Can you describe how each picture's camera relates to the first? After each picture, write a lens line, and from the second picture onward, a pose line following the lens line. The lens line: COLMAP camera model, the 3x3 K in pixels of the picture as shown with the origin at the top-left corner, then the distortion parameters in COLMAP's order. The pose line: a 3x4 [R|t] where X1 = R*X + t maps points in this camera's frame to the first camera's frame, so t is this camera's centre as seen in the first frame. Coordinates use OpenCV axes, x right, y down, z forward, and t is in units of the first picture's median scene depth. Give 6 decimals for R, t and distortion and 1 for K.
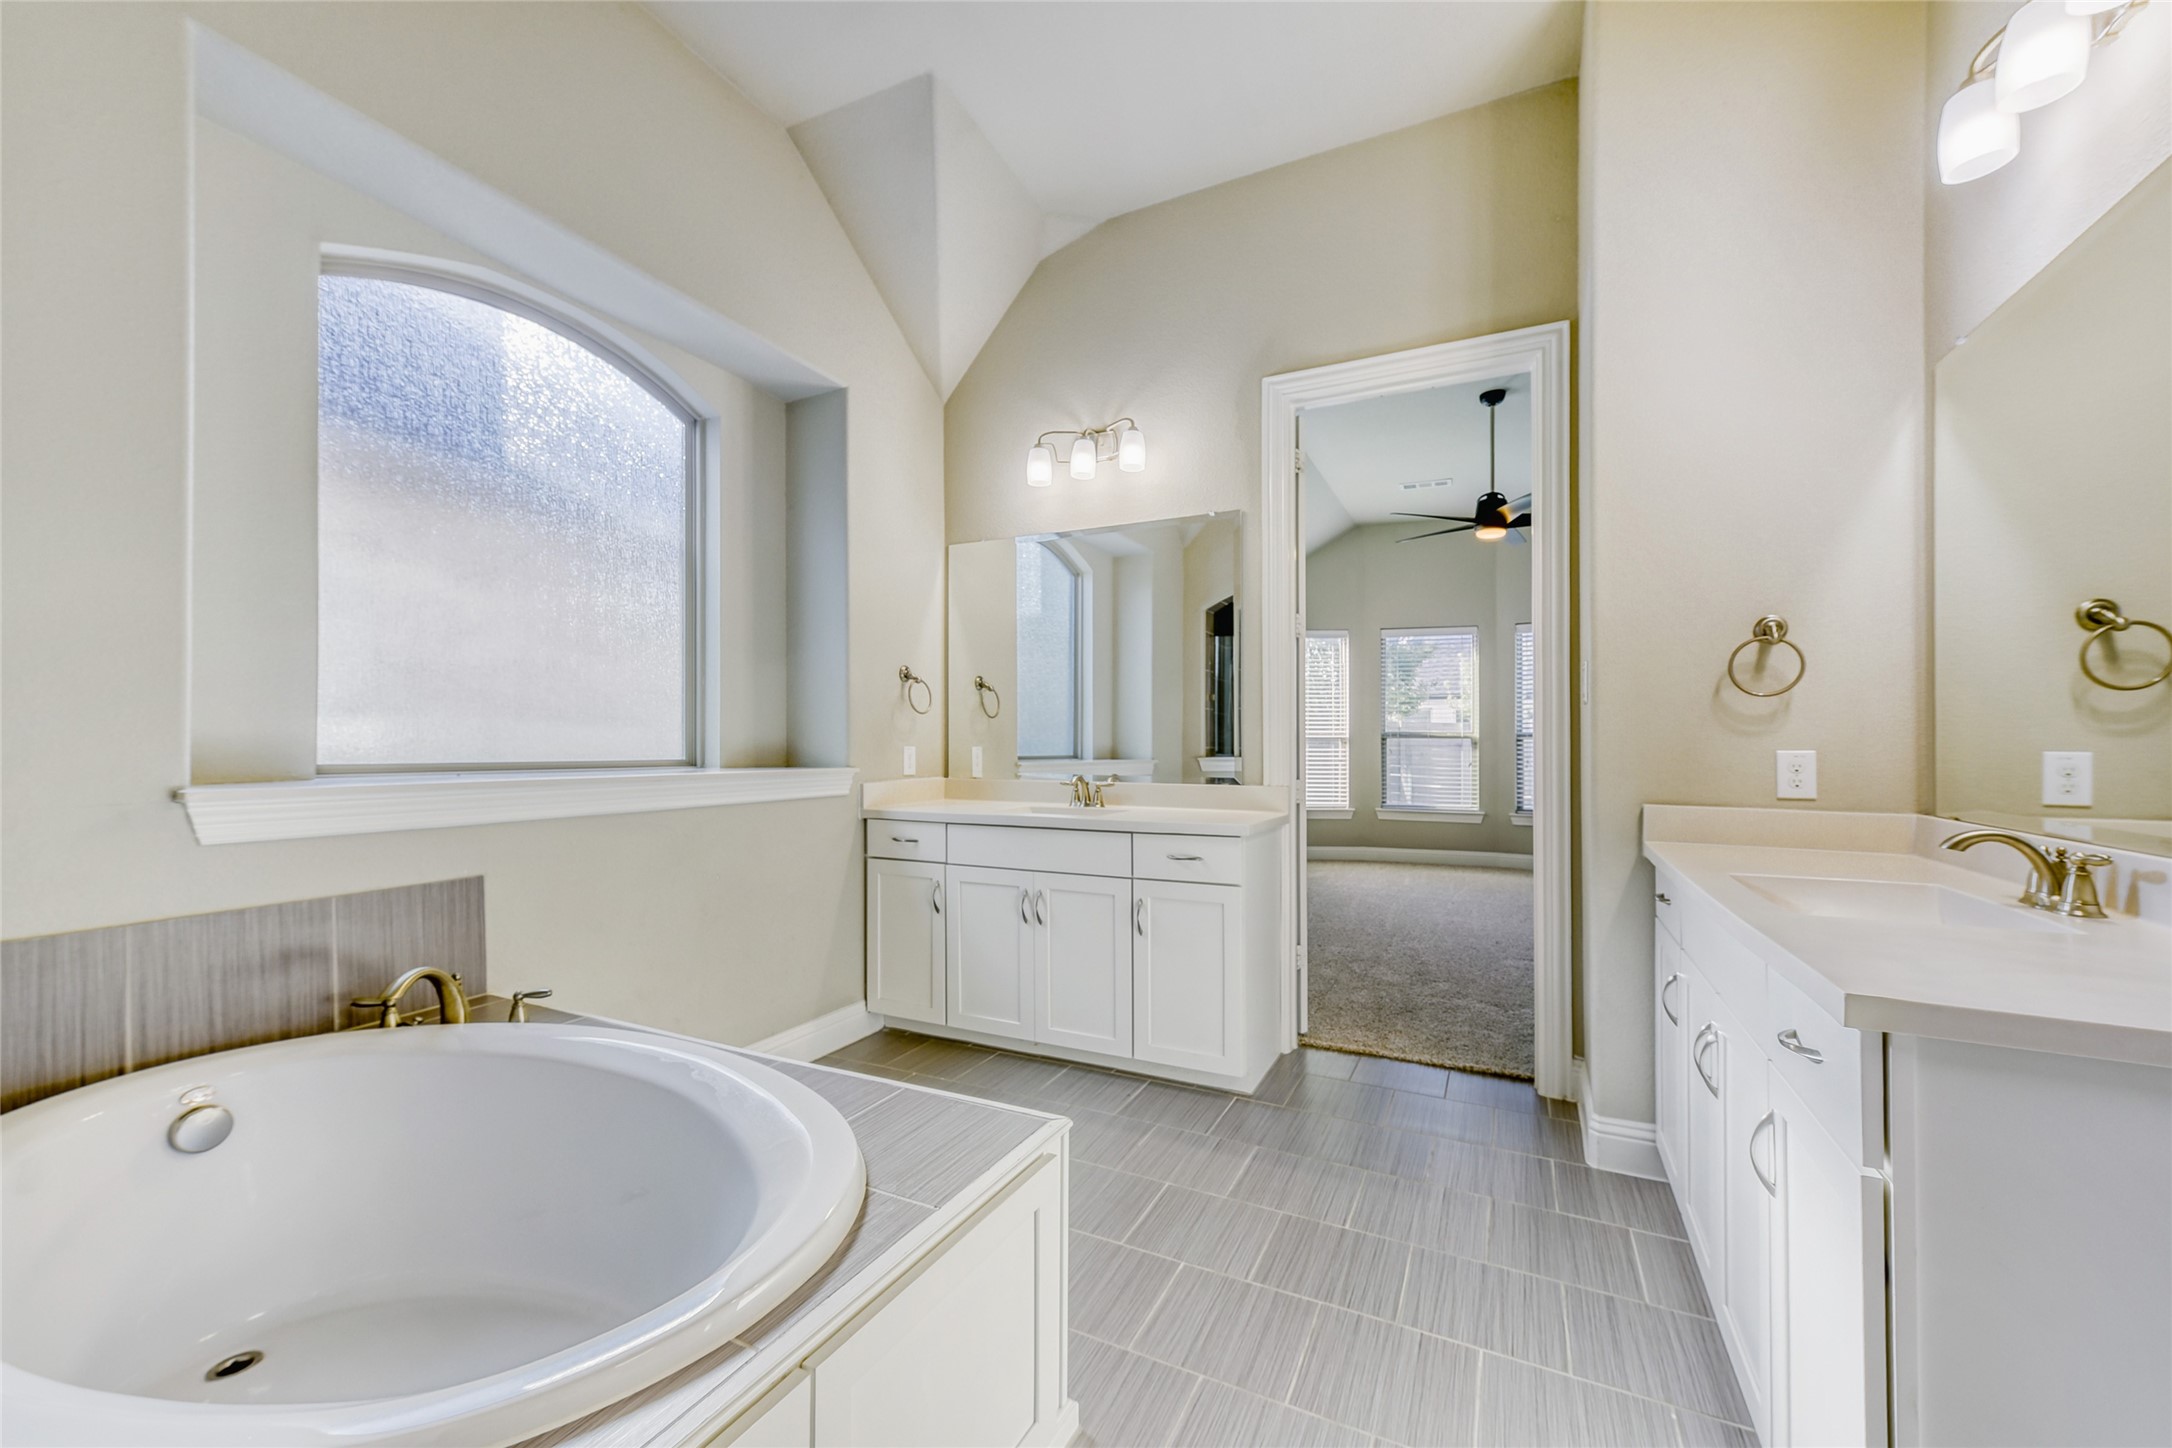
lens RADIAL K [[848.7, 0, 1097.0], [0, 848.7, 735.9], [0, 0, 1]] dist [0.014686, 0.000104]
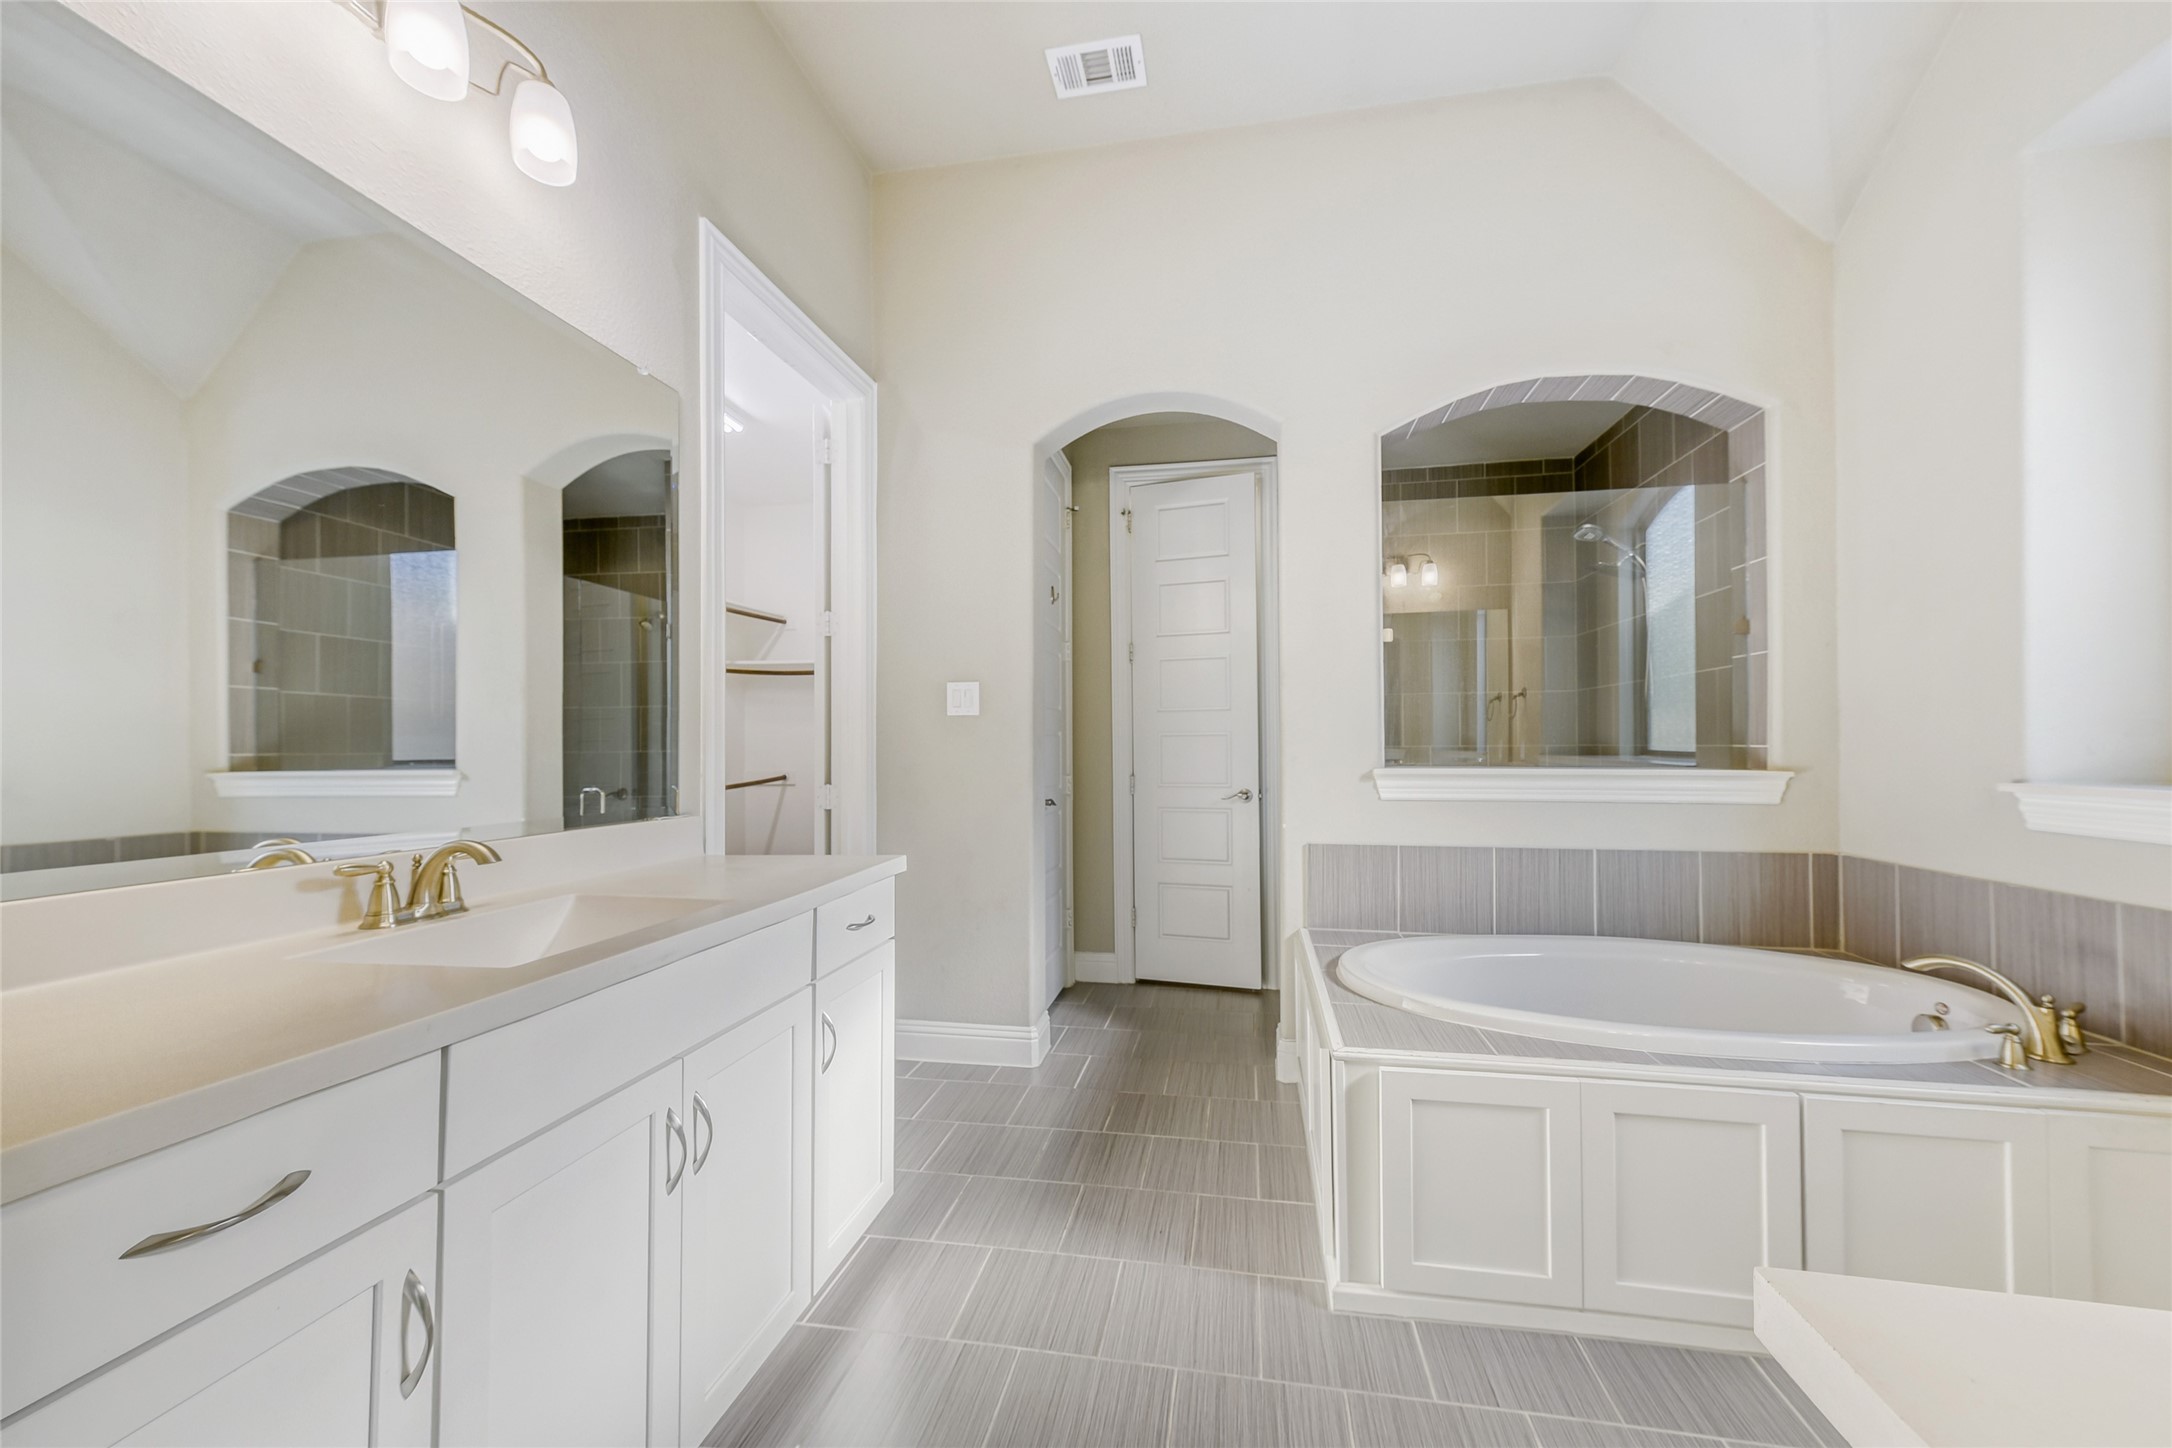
lens RADIAL K [[848.7, 0, 1084.4], [0, 848.7, 736.2], [0, 0, 1]] dist [0.014686, 0.000104]
pose [[-0.964650, -0.002432, -0.263523, 0.554367], [0.004337, 0.999676, -0.025101, 0.020894], [0.263499, -0.025357, -0.964326, 1.824497]]
